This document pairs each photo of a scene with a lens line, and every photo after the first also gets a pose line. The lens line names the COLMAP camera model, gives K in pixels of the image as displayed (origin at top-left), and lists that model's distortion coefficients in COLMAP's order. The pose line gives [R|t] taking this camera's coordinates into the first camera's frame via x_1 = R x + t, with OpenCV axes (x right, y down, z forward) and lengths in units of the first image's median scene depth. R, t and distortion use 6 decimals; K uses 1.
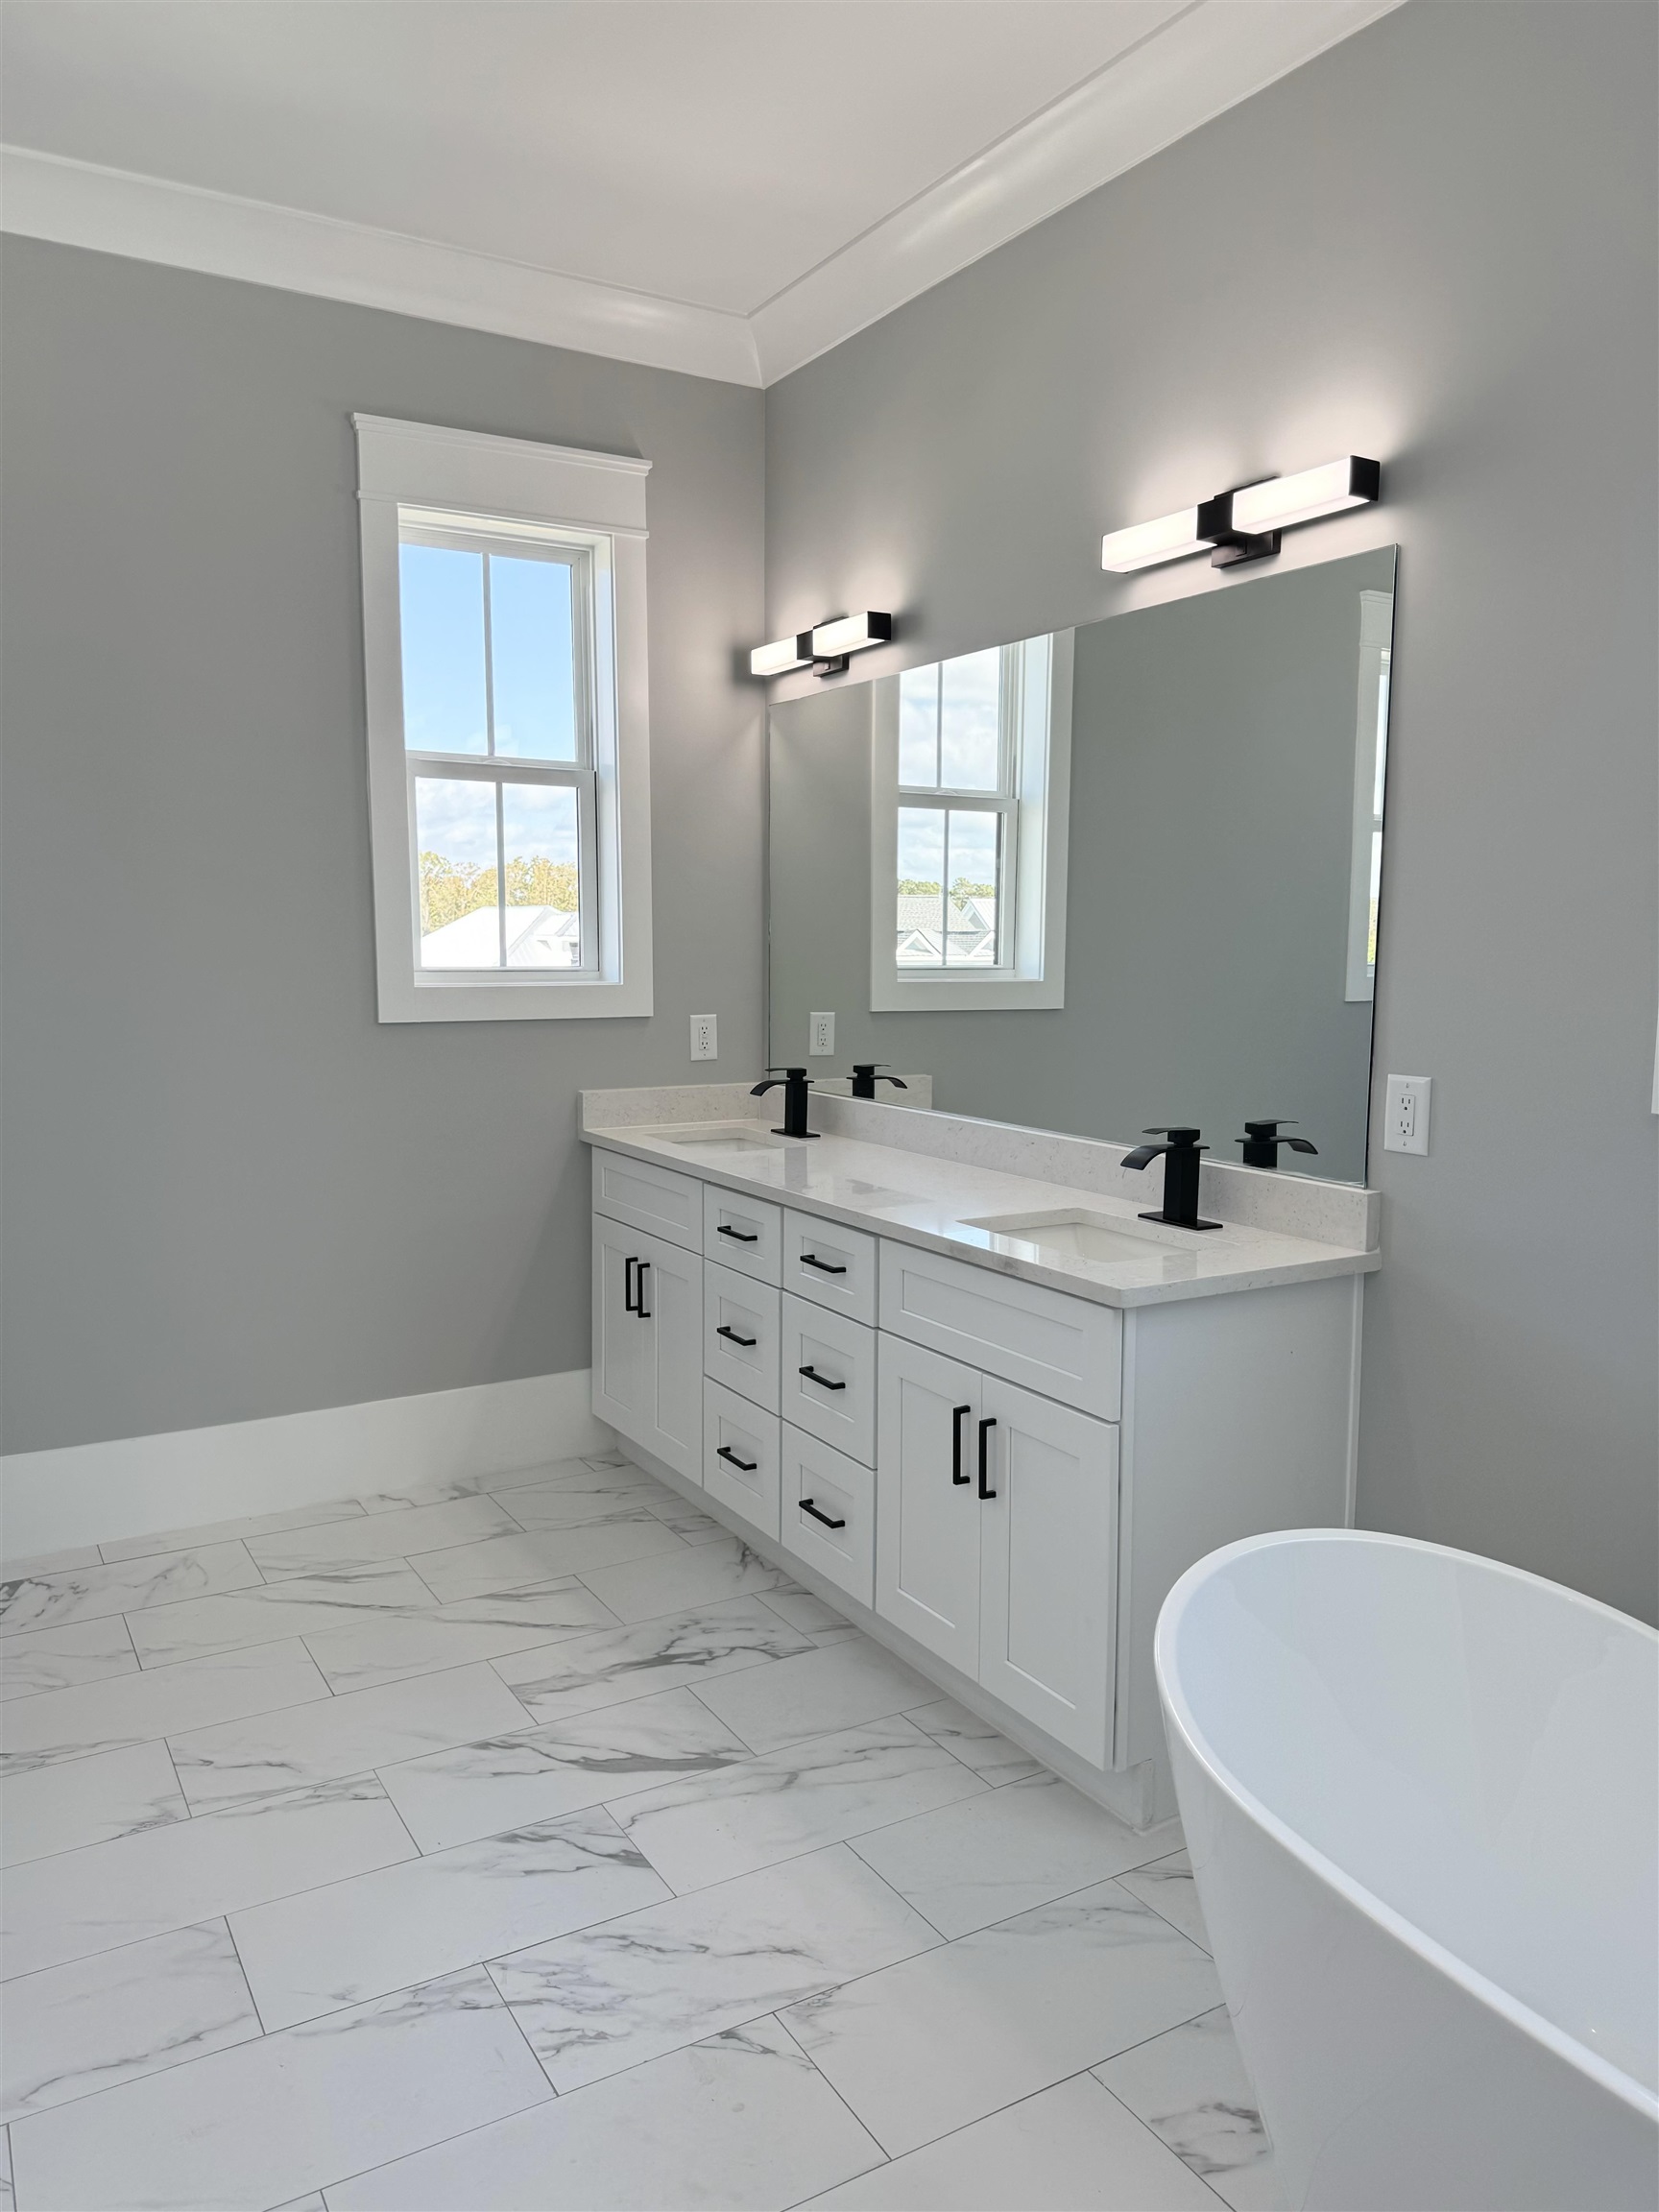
lens RADIAL K [[1561.7, 0, 829.5], [0, 1561.7, 1106.0], [0, 0, 1]] dist [0.035421, -0.049592]
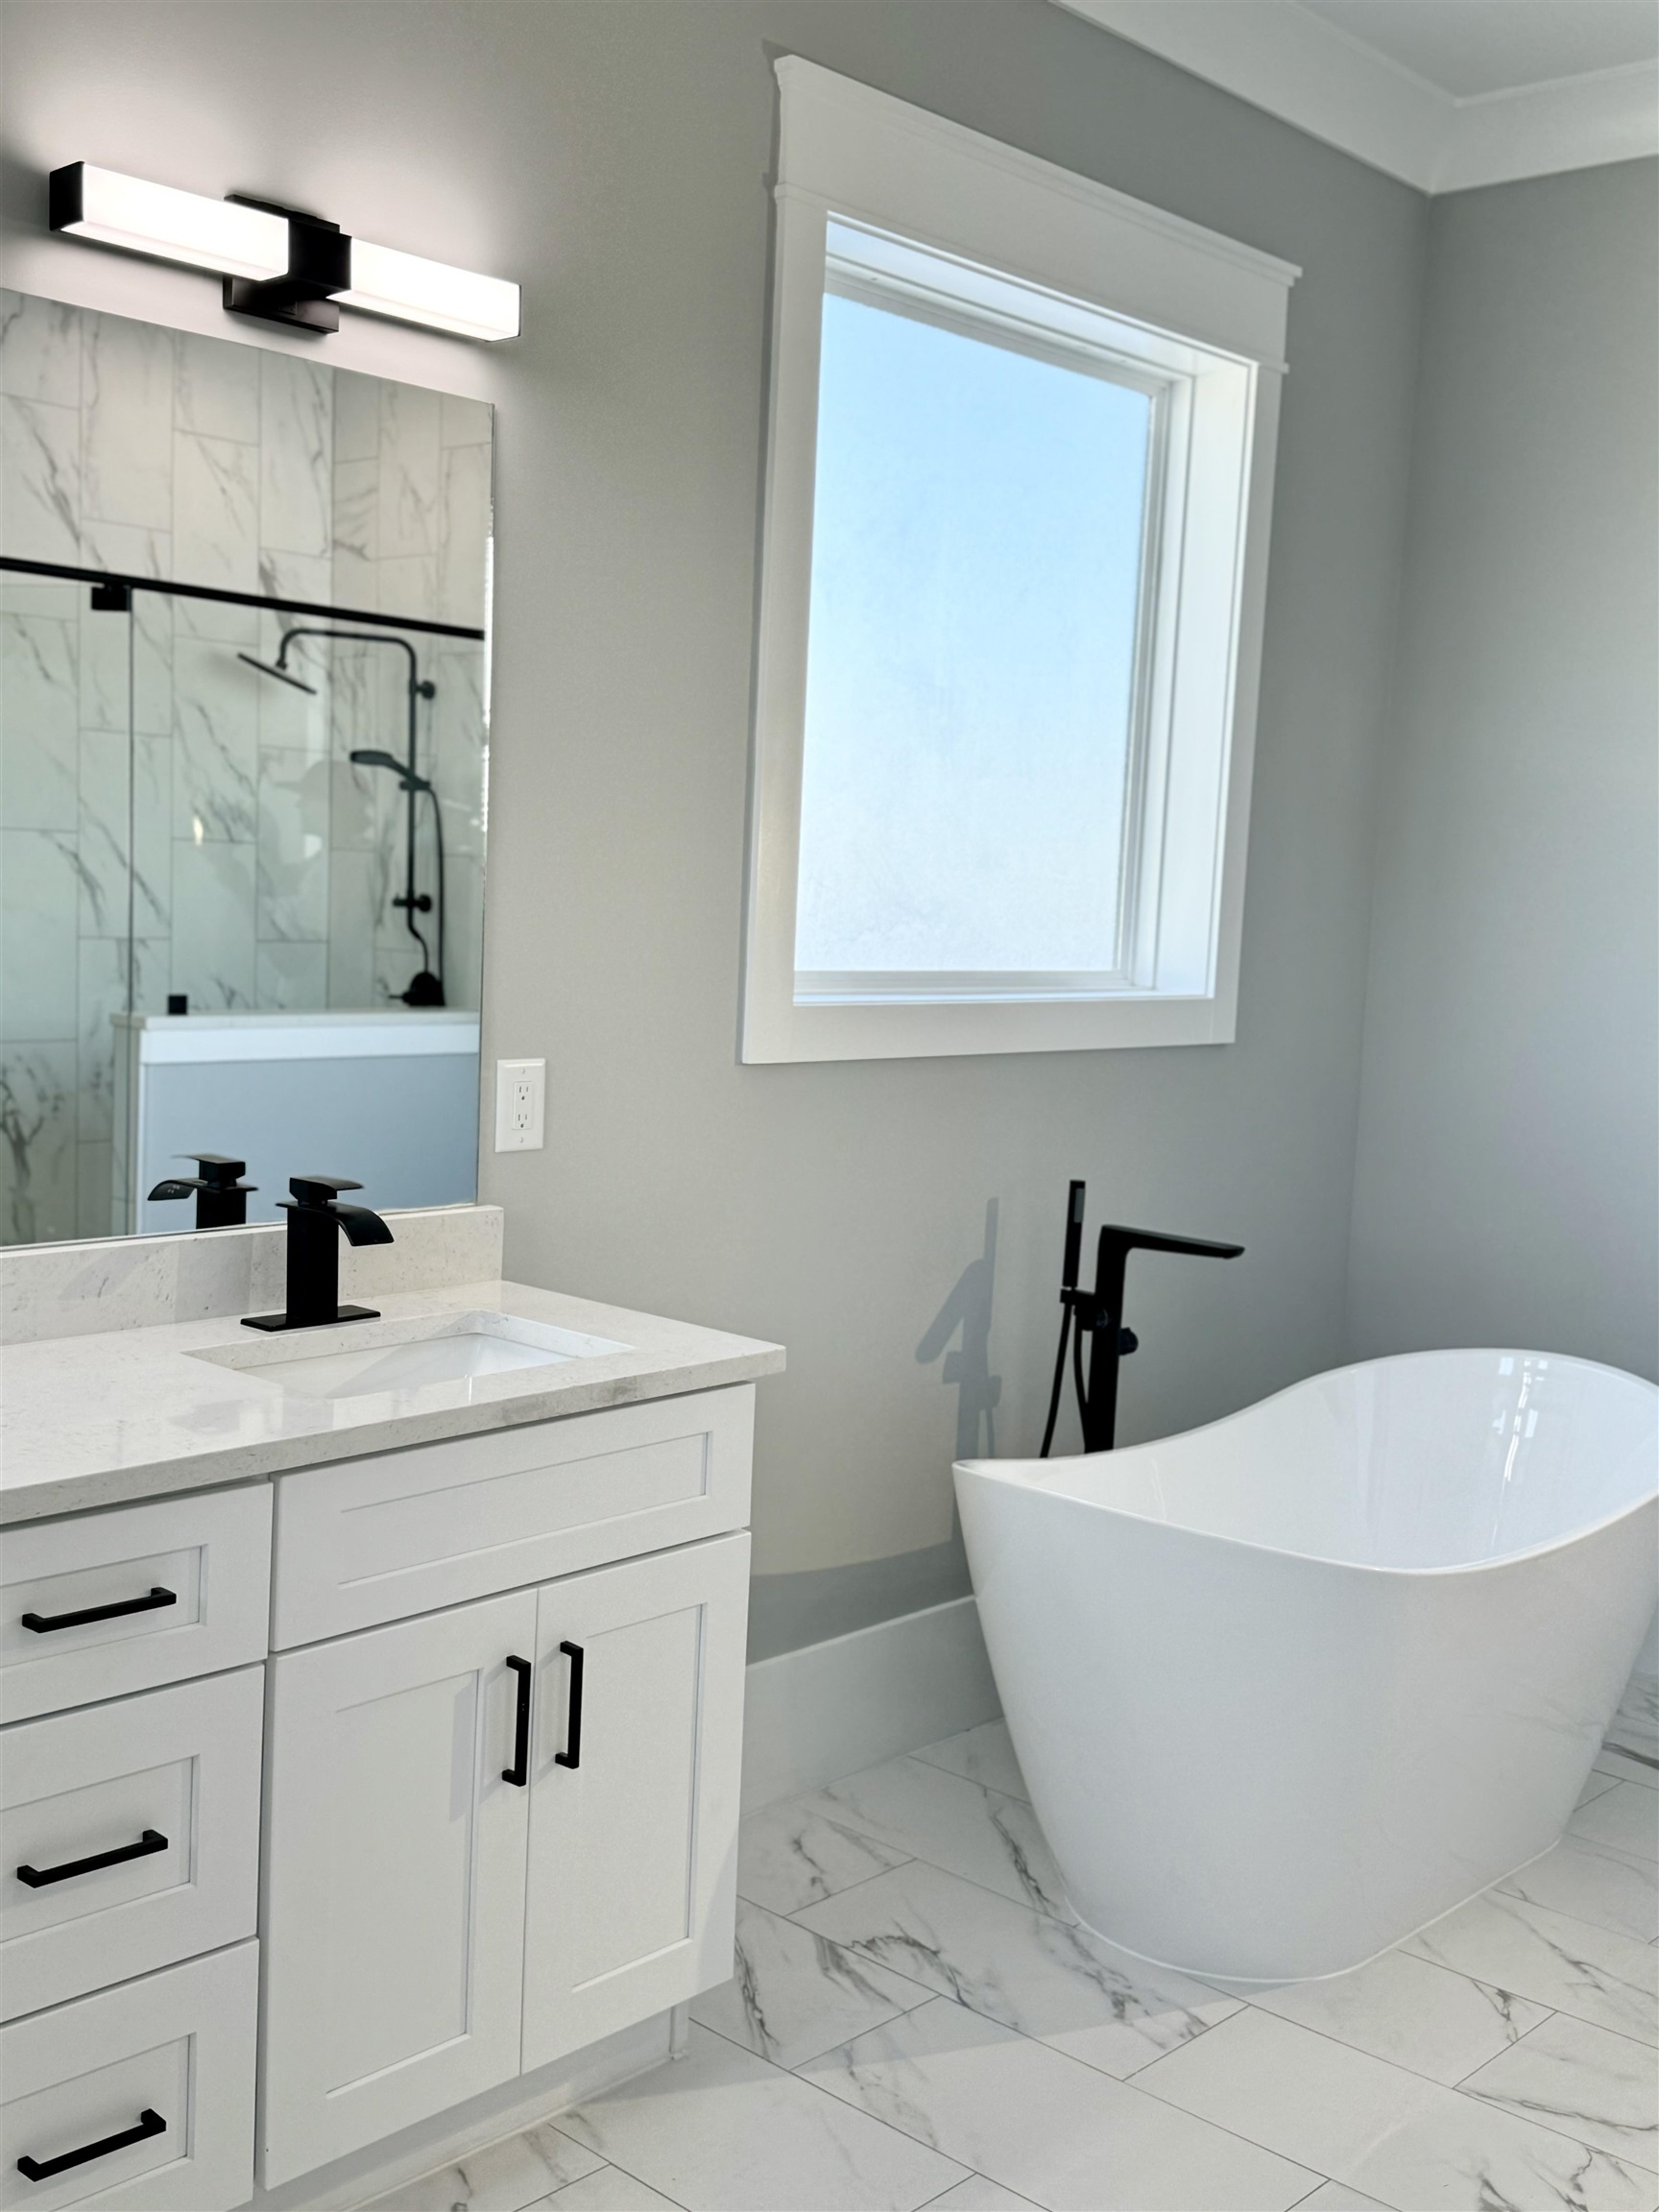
lens RADIAL K [[2217.7, 0, 829.5], [0, 2217.7, 1106.0], [0, 0, 1]] dist [0.196251, -0.479962]
pose [[-0.301606, -0.122576, 0.945520, -0.807564], [0.036431, 0.989495, 0.139898, -0.154266], [-0.952736, 0.076640, -0.293972, 1.182139]]
